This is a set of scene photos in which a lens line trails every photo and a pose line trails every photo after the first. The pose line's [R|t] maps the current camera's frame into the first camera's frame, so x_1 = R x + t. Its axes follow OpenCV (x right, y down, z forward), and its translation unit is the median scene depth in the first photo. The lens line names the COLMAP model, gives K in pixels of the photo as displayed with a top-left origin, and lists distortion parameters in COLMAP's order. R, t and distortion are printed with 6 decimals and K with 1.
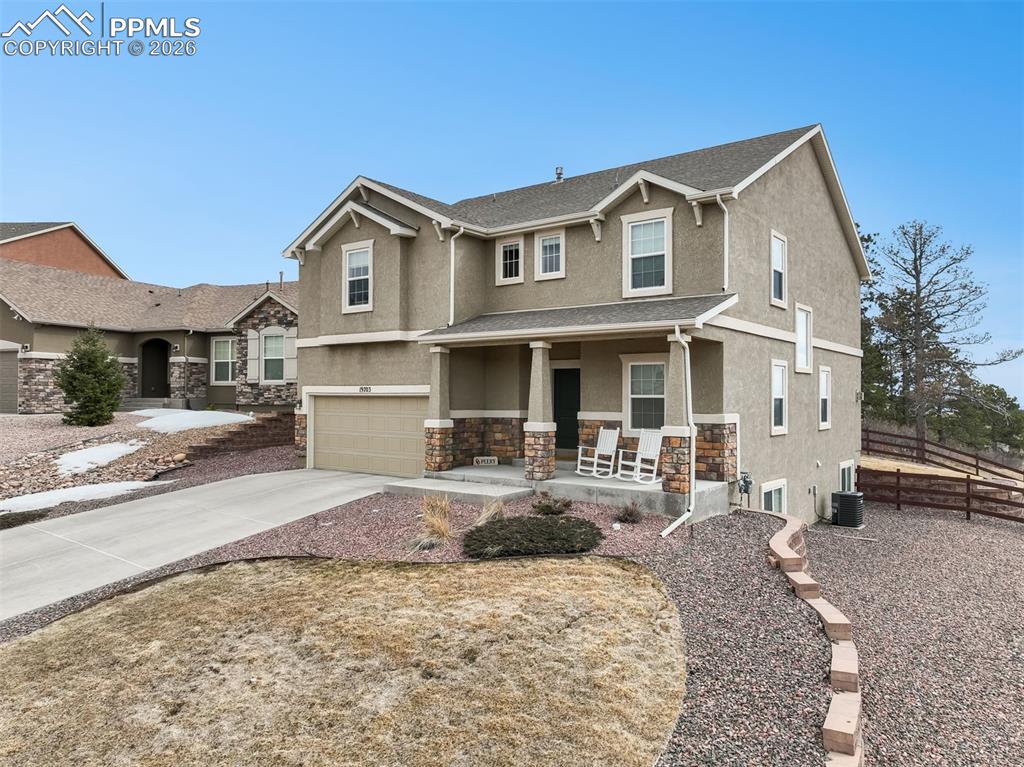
lens RADIAL K [[715.3, 0, 509.8], [0, 715.3, 383.9], [0, 0, 1]] dist [0.004257, 0.006691]
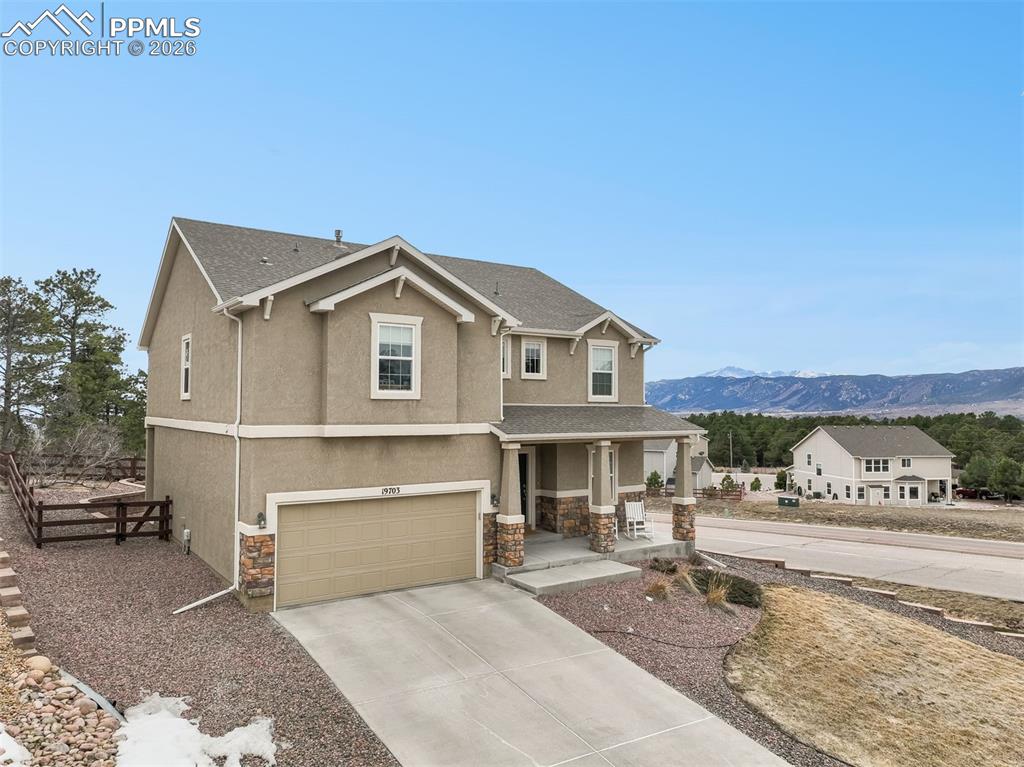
lens RADIAL K [[715.3, 0, 514.5], [0, 715.3, 384.8], [0, 0, 1]] dist [0.004257, 0.006691]
pose [[0.314414, 0.028869, 0.948847, -1.041798], [-0.019039, 0.999528, -0.024102, -0.107605], [-0.949095, -0.010487, 0.314815, 0.657356]]
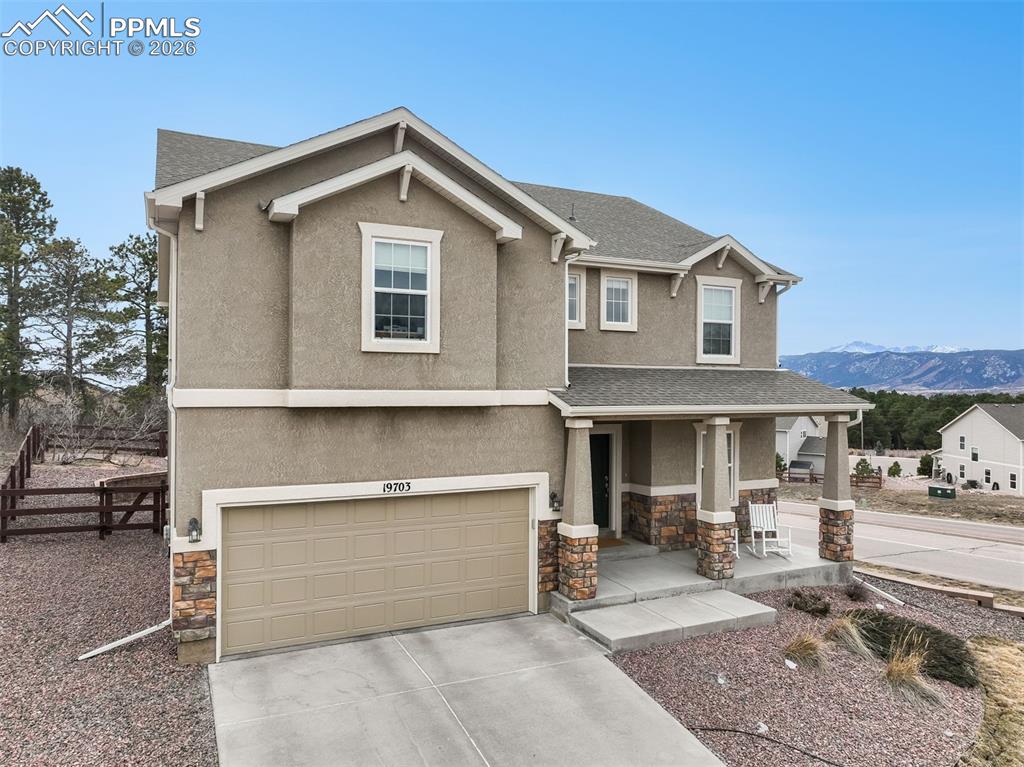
lens RADIAL K [[715.3, 0, 515.5], [0, 715.3, 387.2], [0, 0, 1]] dist [0.004257, 0.006691]
pose [[0.454456, -0.003996, 0.890760, -0.728670], [-0.020389, 0.999681, 0.014886, -0.089670], [-0.890536, -0.024927, 0.454230, 0.720385]]
